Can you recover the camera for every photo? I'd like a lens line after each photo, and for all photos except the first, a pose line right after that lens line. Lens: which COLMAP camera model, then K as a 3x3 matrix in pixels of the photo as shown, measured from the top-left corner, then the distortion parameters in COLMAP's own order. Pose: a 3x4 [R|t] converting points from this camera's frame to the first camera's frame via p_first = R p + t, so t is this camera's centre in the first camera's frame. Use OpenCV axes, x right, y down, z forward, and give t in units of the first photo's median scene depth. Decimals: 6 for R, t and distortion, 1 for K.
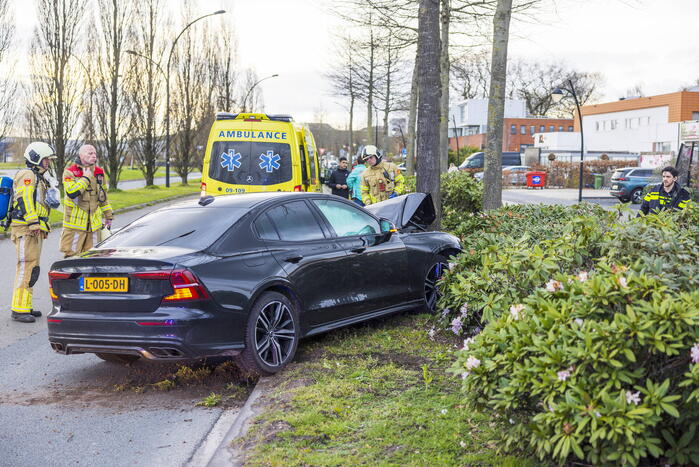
lens RADIAL K [[1044.4, 0, 351.1], [0, 1044.4, 231.5], [0, 0, 1]] dist [0.023787, 0.036831]
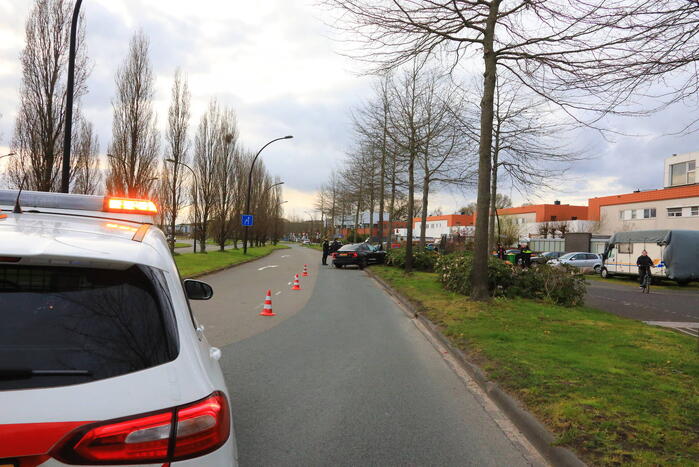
lens RADIAL K [[639.4, 0, 349.5], [0, 639.4, 233.5], [0, 0, 1]] dist [0.003566, 0.001233]
pose [[0.993995, 0.022169, 0.107161, -0.299964], [-0.013916, 0.996922, -0.077154, 0.110056], [-0.108541, 0.075199, 0.991244, -1.567586]]
